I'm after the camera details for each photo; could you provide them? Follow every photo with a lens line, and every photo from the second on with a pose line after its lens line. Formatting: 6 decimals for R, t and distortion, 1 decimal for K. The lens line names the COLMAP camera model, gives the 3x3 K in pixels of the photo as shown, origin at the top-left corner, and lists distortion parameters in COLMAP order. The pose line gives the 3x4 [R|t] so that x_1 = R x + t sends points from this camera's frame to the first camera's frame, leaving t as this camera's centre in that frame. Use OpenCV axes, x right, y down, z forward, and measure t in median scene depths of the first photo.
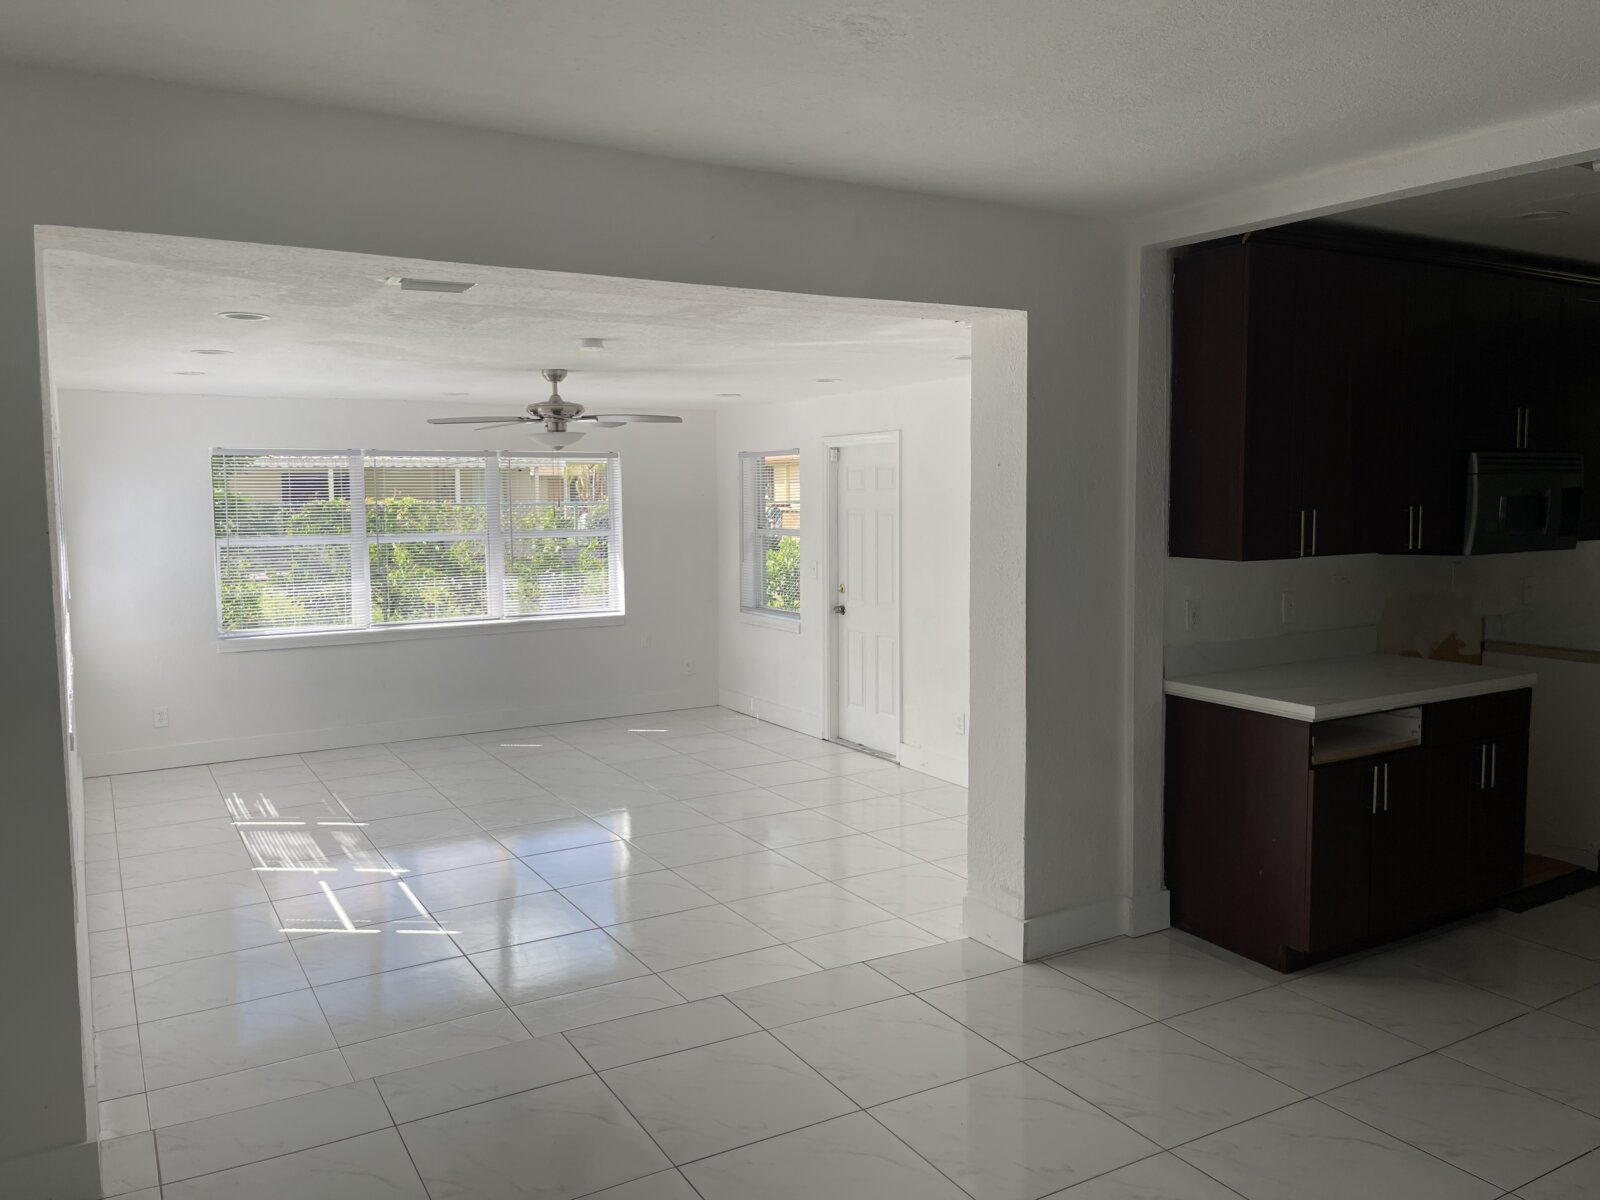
lens RADIAL K [[1218.6, 0, 805.2], [0, 1218.6, 588.2], [0, 0, 1]] dist [0.016892, -0.017741]
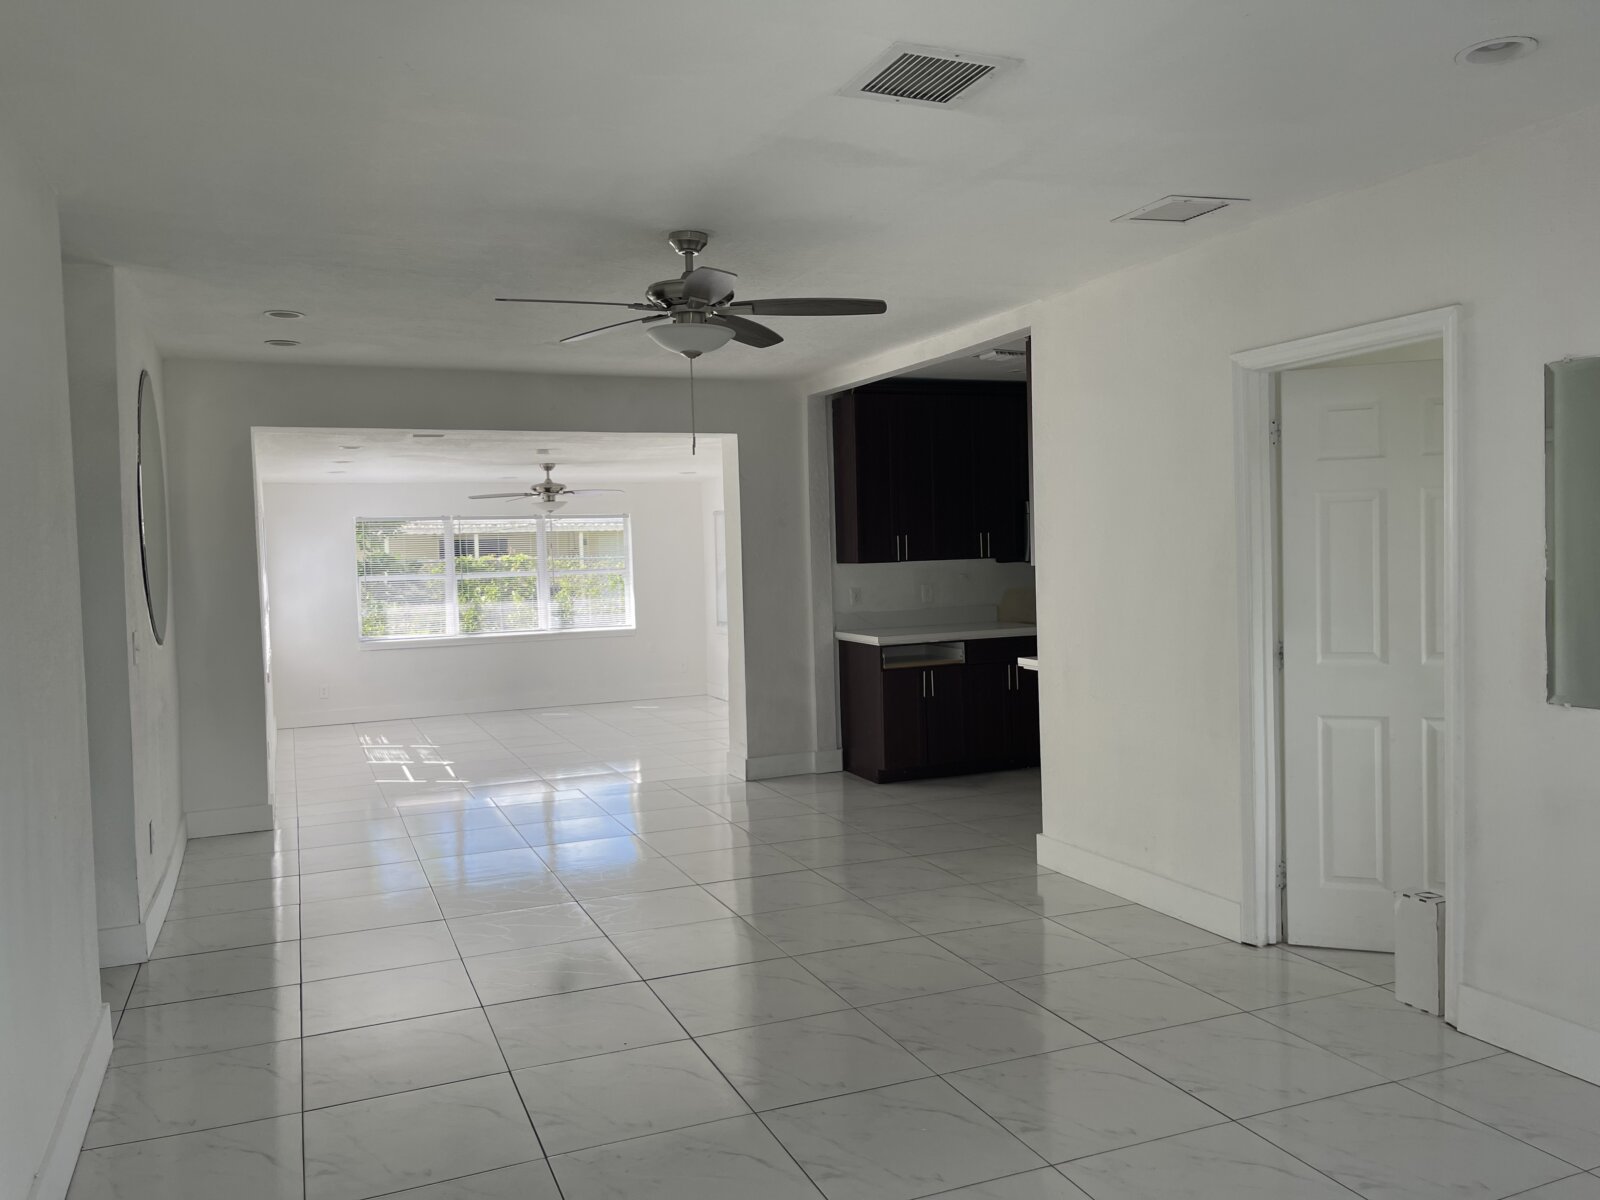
lens RADIAL K [[1218.6, 0, 792.8], [0, 1218.6, 606.8], [0, 0, 1]] dist [0.016892, -0.017741]
pose [[0.990212, -0.014100, -0.138859, 0.342405], [0.009295, 0.999337, -0.035194, 0.072040], [0.139263, 0.033559, 0.989687, -0.556645]]
